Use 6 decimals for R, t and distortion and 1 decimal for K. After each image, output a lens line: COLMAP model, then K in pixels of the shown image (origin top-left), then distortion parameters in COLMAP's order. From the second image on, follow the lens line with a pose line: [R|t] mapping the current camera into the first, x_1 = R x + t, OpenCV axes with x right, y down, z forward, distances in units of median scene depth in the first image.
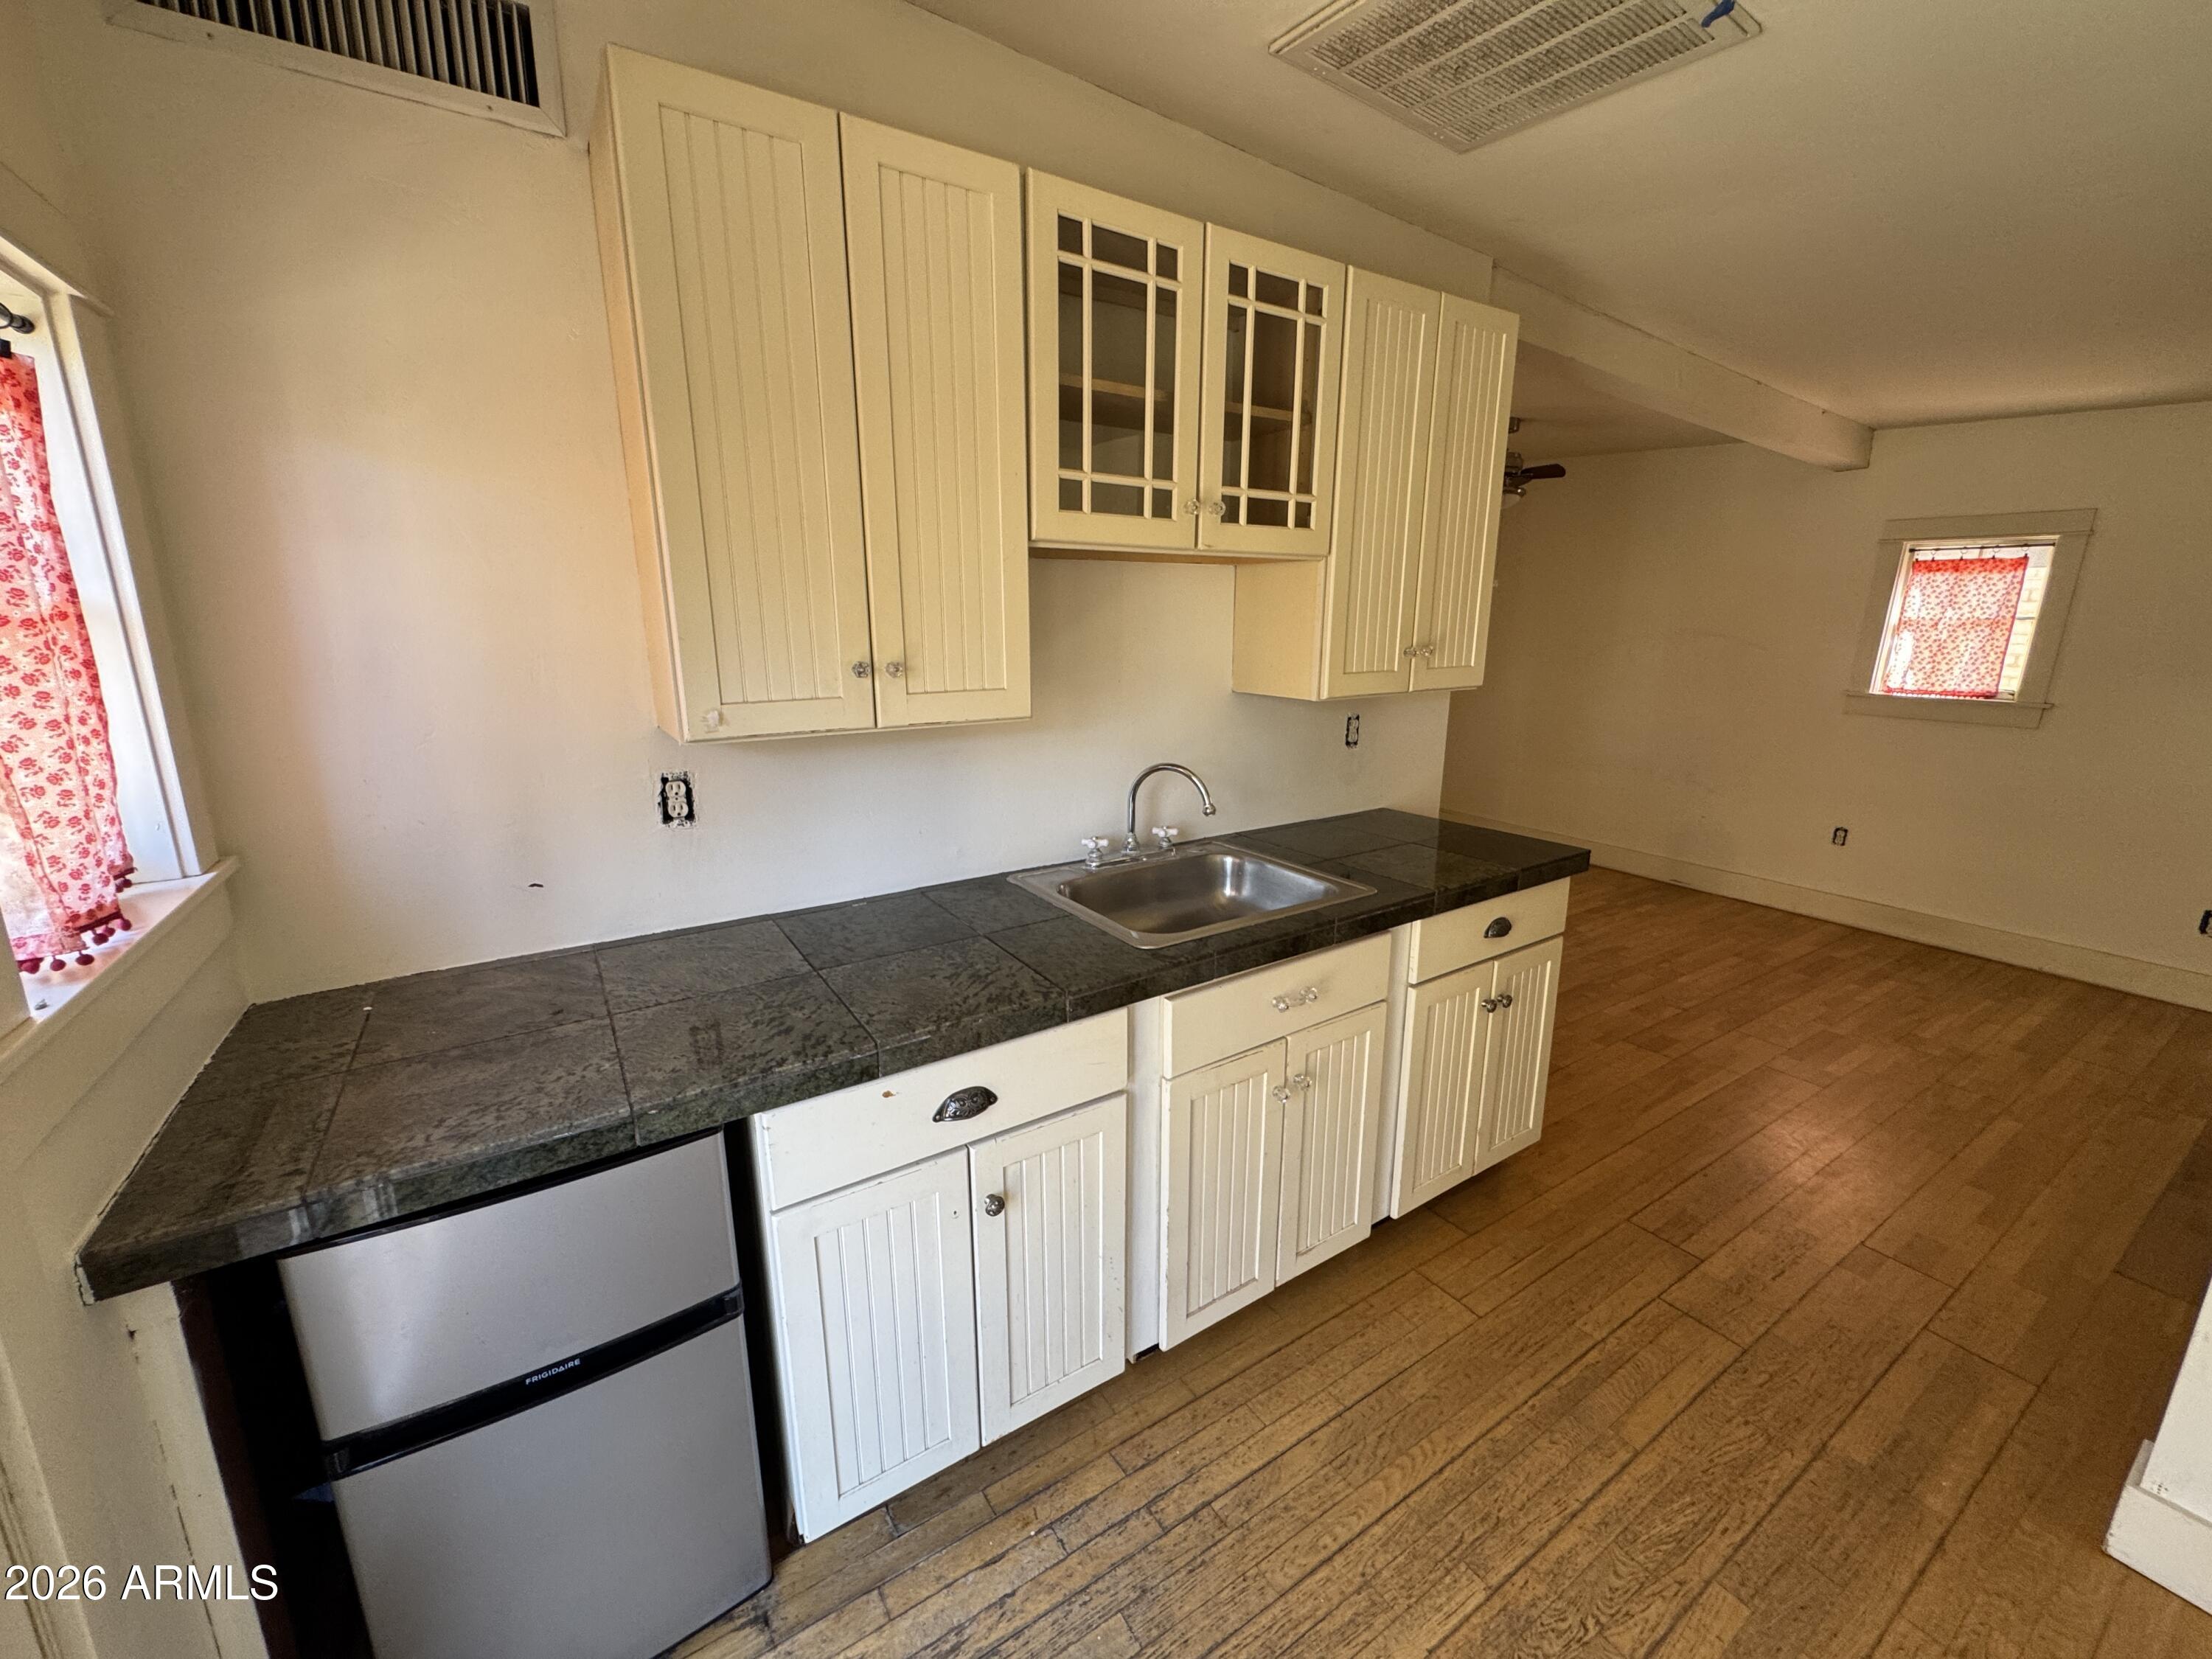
lens RADIAL K [[902.3, 0, 1110.9], [0, 902.3, 830.1], [0, 0, 1]] dist [-0.001561, -0.000179]
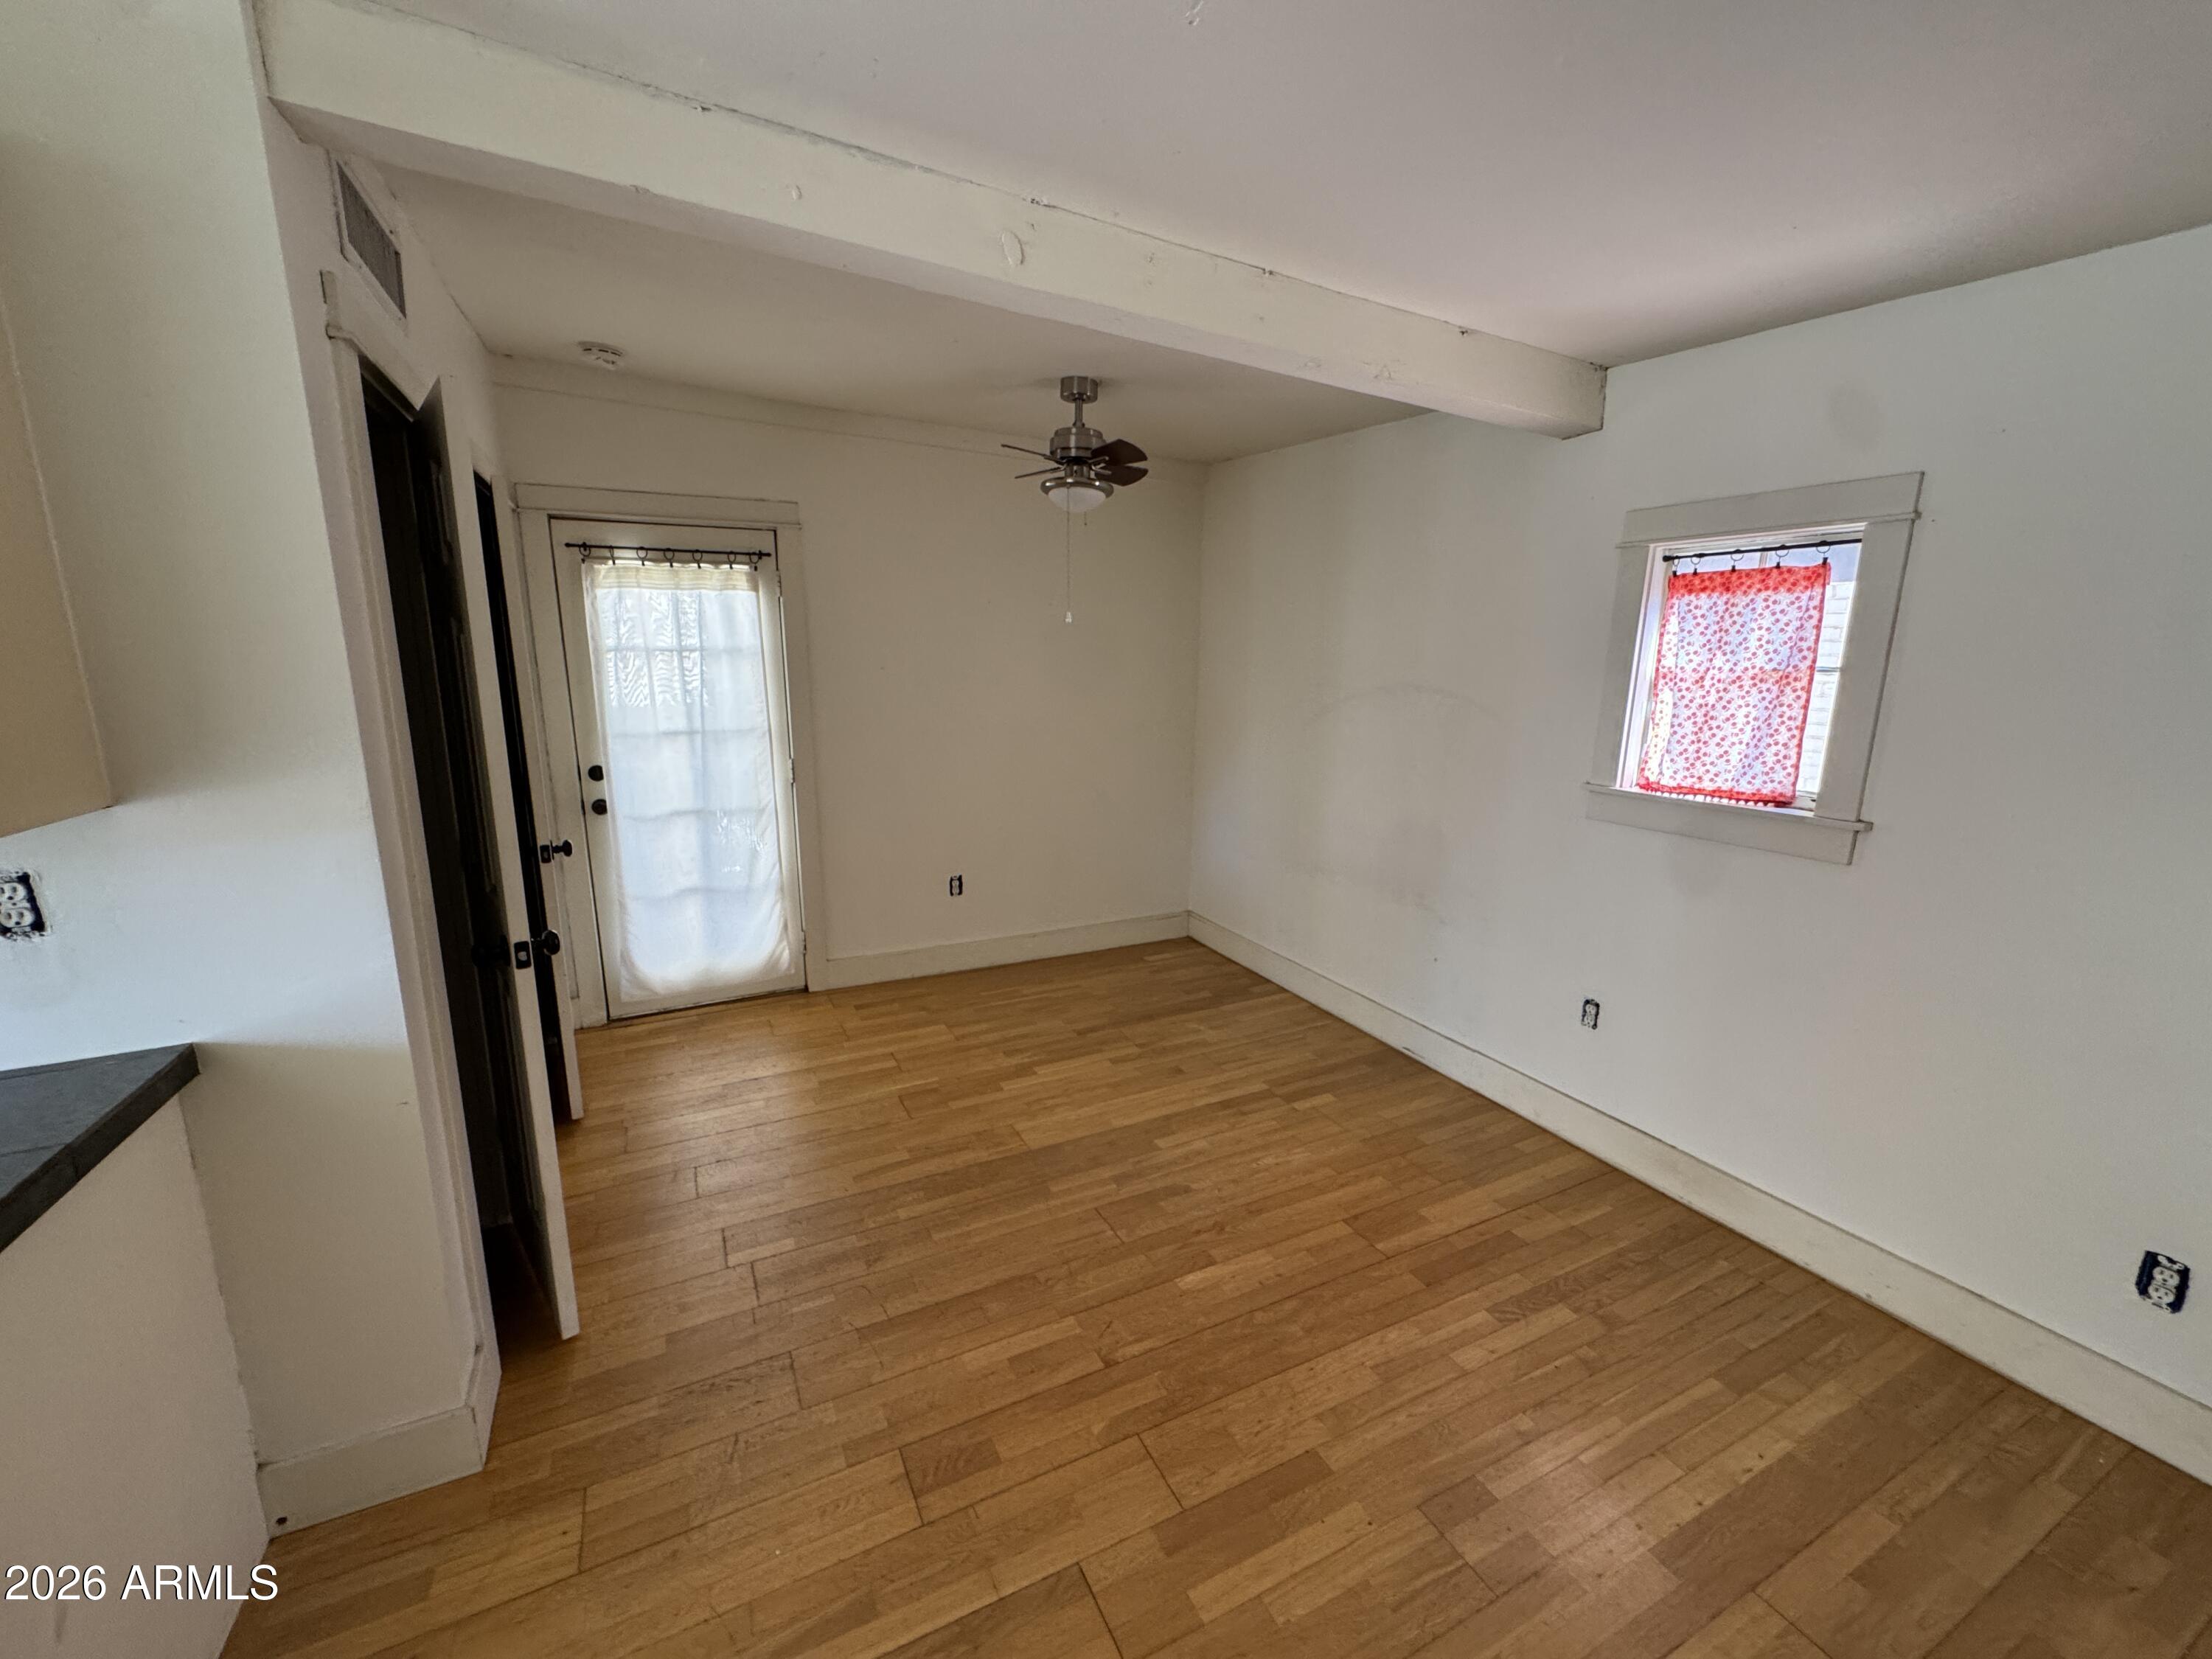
lens RADIAL K [[902.3, 0, 1104.3], [0, 902.3, 829.9], [0, 0, 1]] dist [-0.001561, -0.000179]
pose [[0.993235, 0.016937, -0.114876, 0.596851], [-0.021964, 0.998849, -0.042638, -0.094648], [0.114021, 0.044873, 0.992464, 0.367427]]
